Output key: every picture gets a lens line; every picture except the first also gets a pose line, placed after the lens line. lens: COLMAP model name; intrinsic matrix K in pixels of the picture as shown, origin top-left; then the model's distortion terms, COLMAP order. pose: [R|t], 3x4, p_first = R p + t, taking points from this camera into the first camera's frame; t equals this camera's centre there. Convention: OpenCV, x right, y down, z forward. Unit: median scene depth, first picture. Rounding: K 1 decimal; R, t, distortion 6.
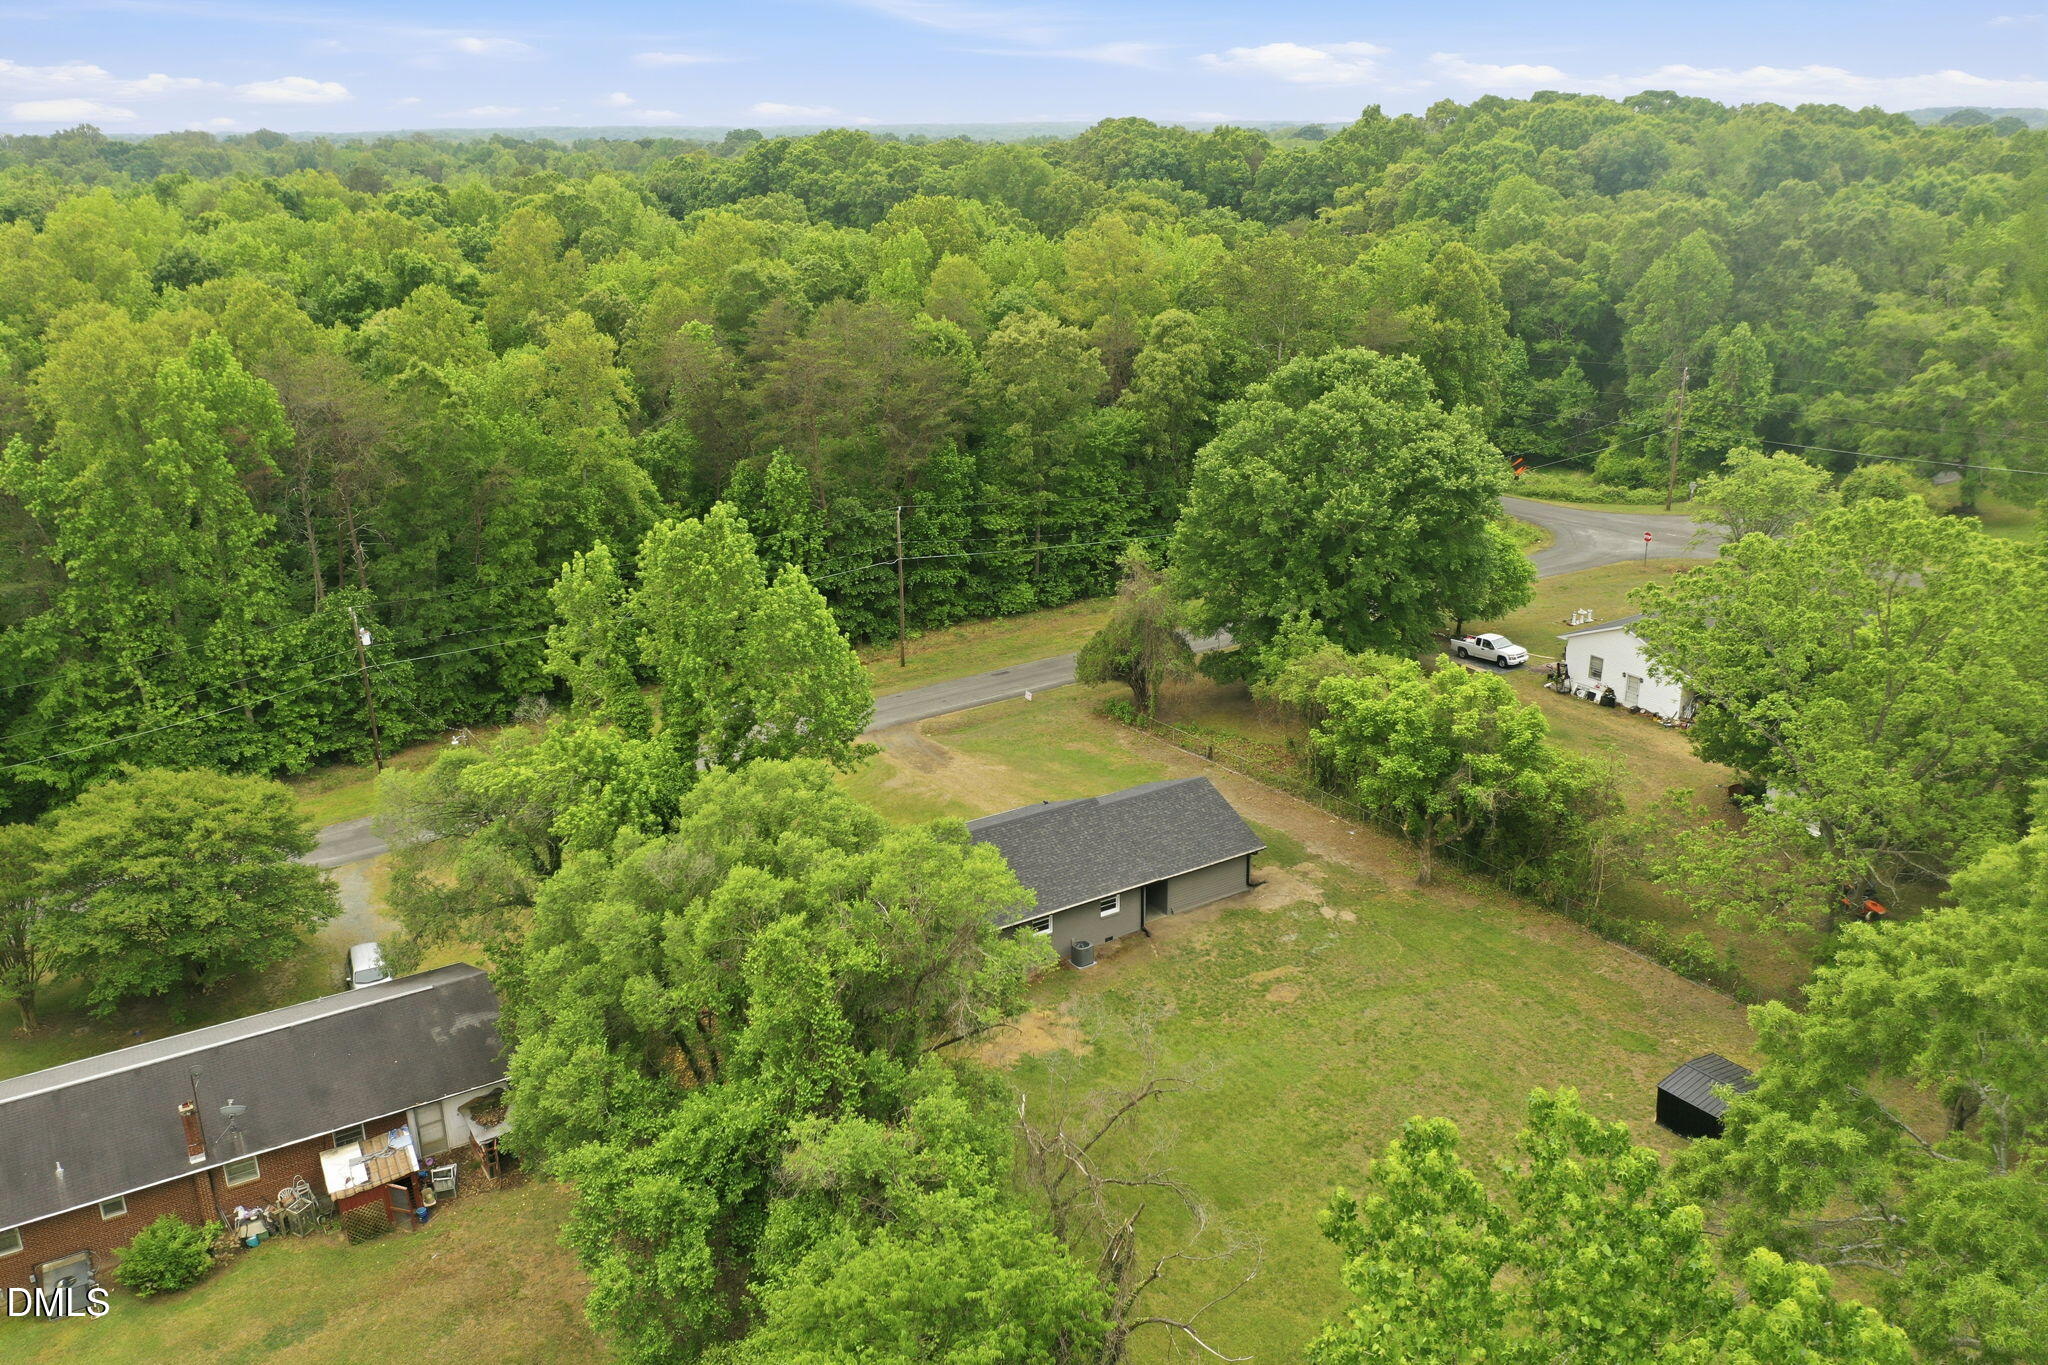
lens RADIAL K [[1611.7, 0, 1019.7], [0, 1611.7, 687.9], [0, 0, 1]] dist [-0.000326, -0.009223]
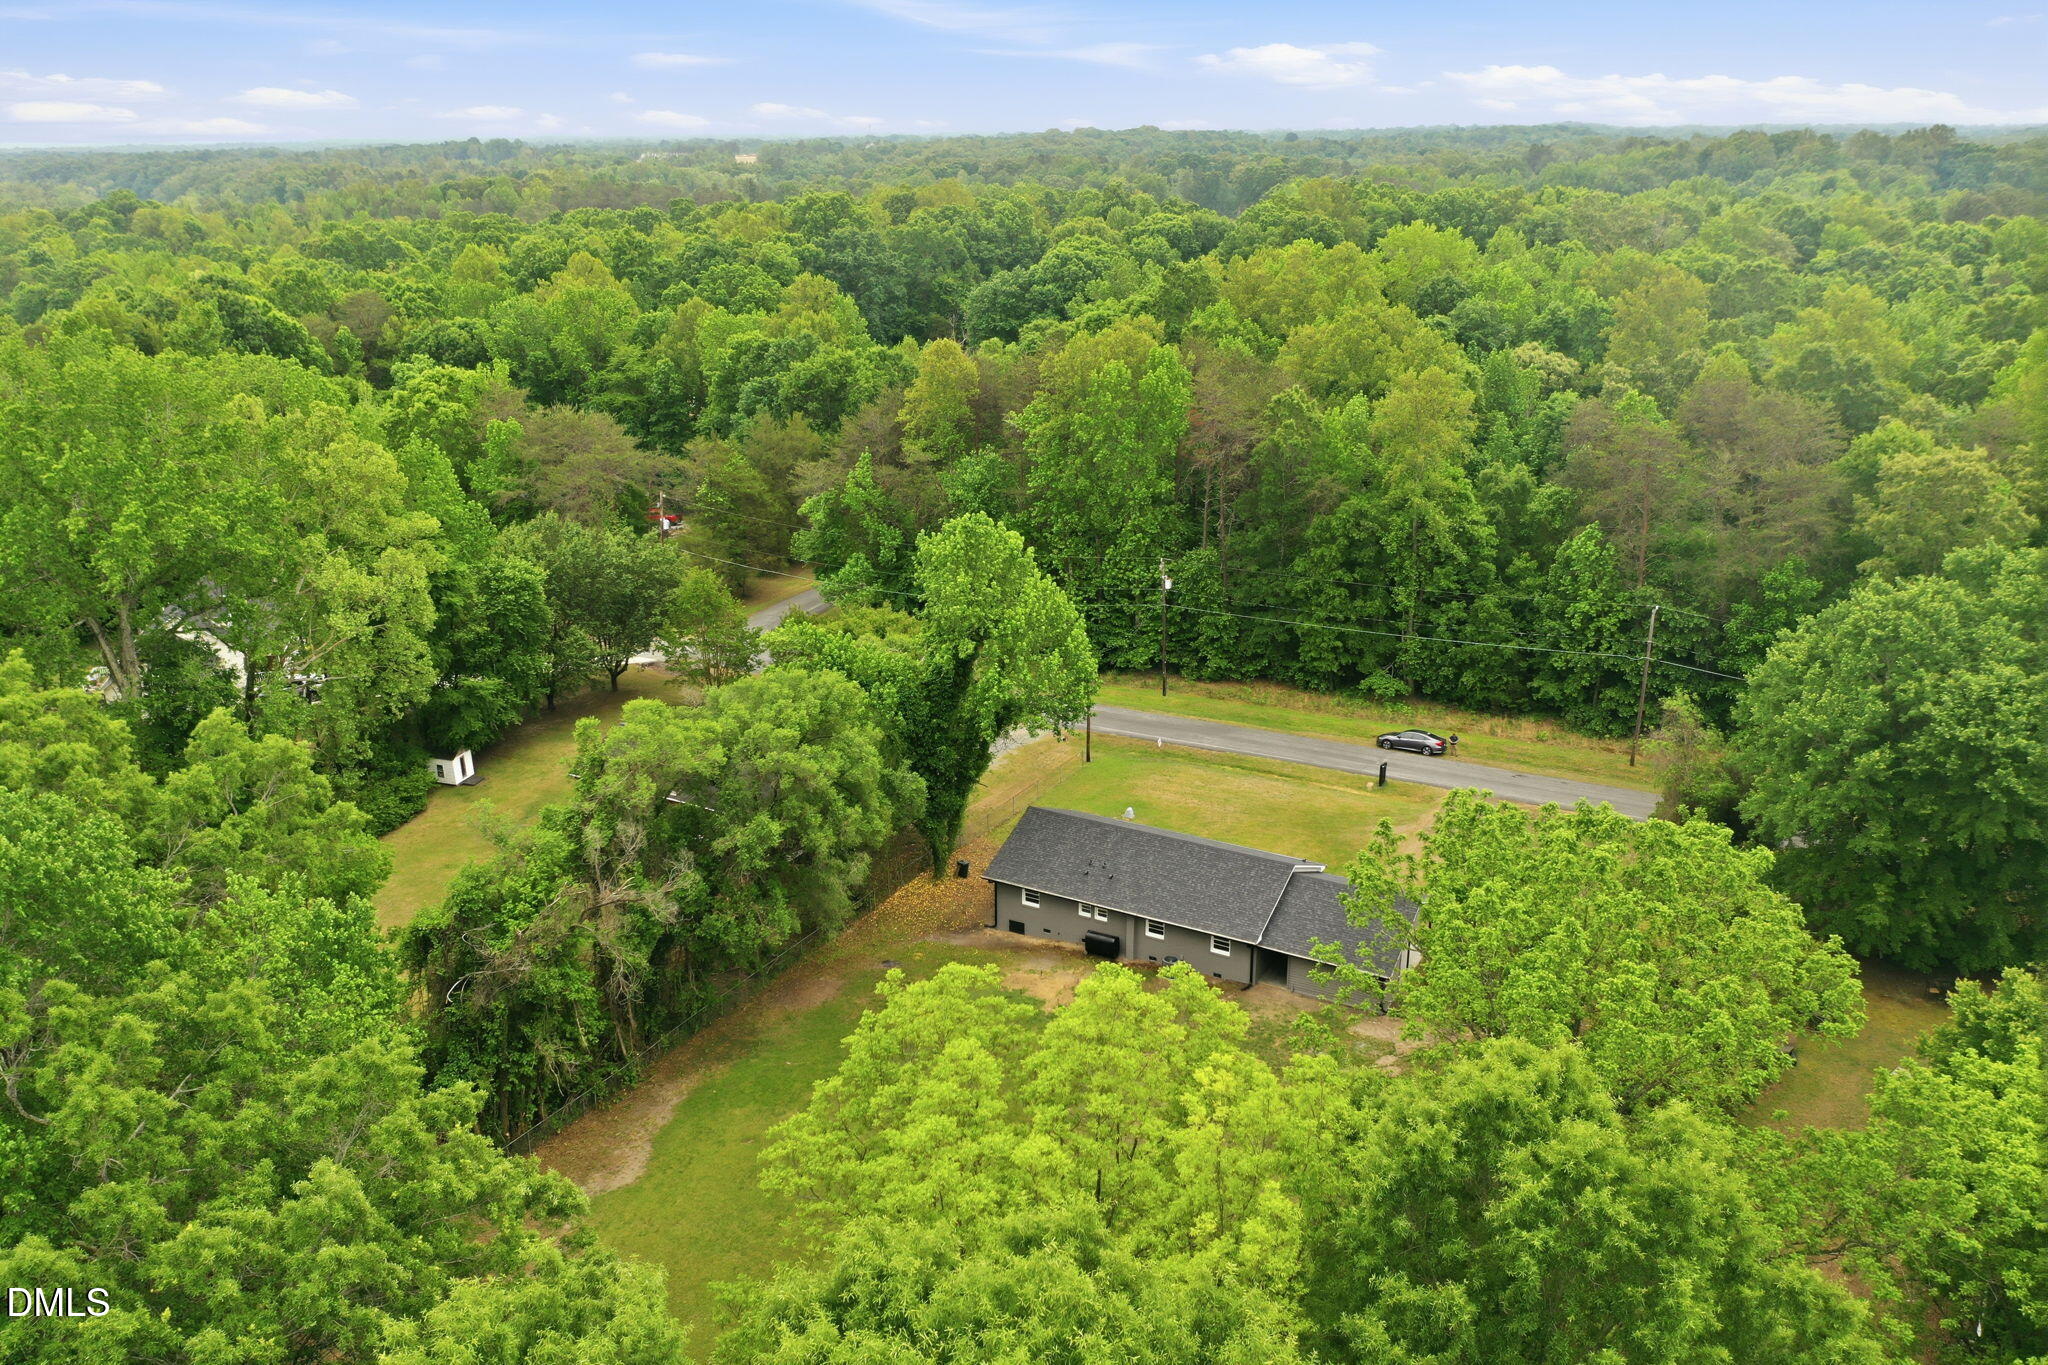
lens RADIAL K [[1611.7, 0, 1019.7], [0, 1611.7, 687.9], [0, 0, 1]] dist [-0.000326, -0.009223]
pose [[0.468496, 0.298074, -0.831663, 0.640673], [-0.290568, 0.940980, 0.173570, -0.138494], [0.834315, 0.160338, 0.527456, 0.195363]]
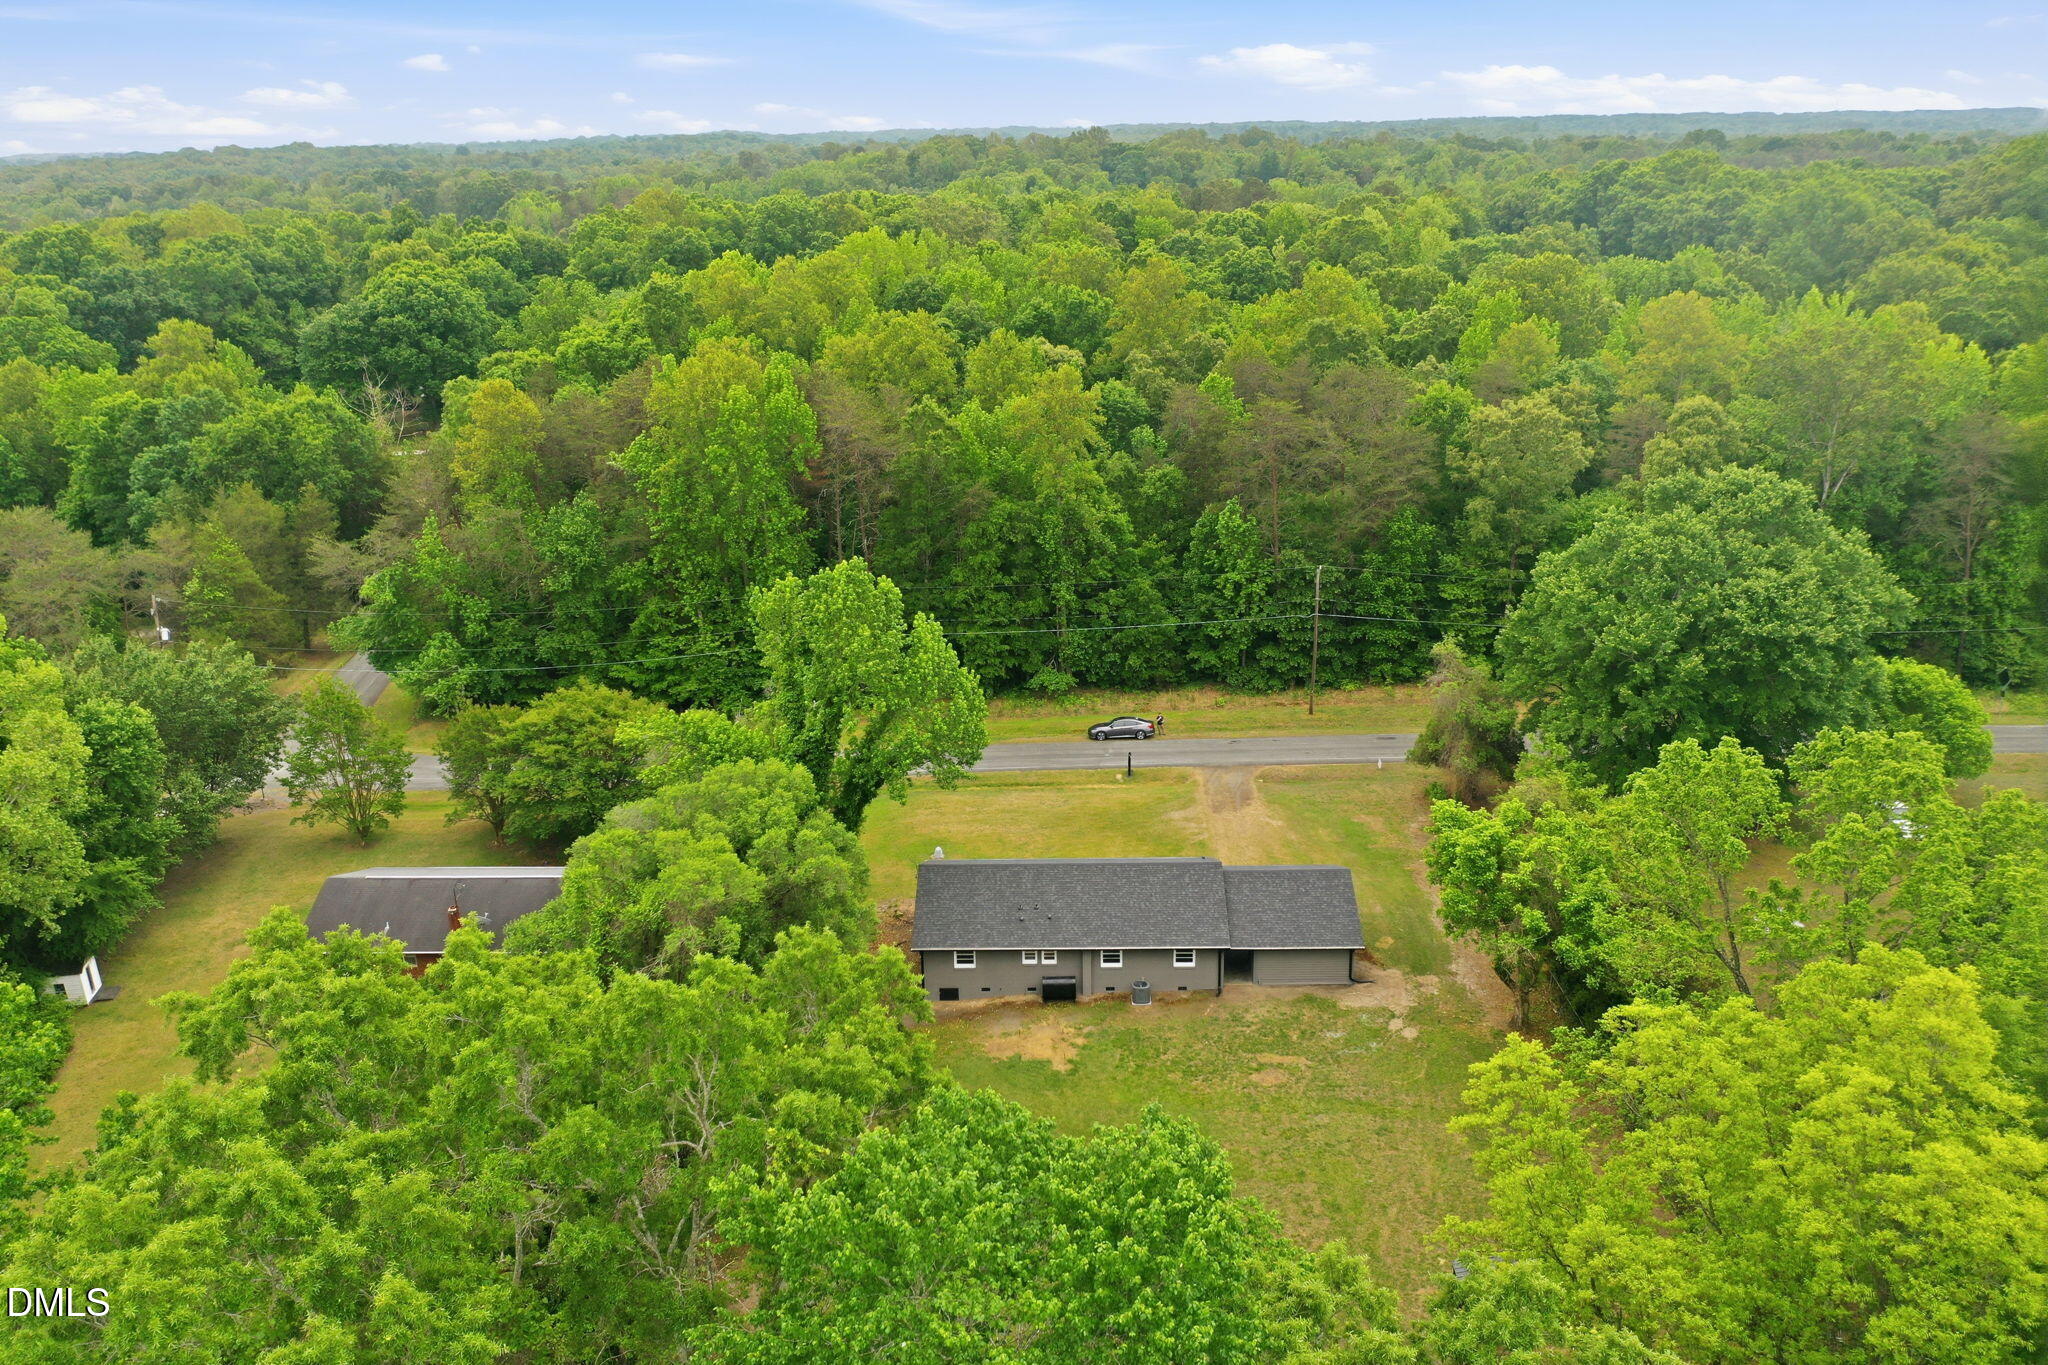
lens RADIAL K [[1620.0, 0, 1020.4], [0, 1620.0, 681.3], [0, 0, 1]] dist [-0.007482, -0.005619]
pose [[0.831217, 0.175722, -0.527447, 0.380271], [-0.173777, 0.983318, 0.053740, -0.068184], [0.528092, 0.046989, 0.847886, -0.007614]]
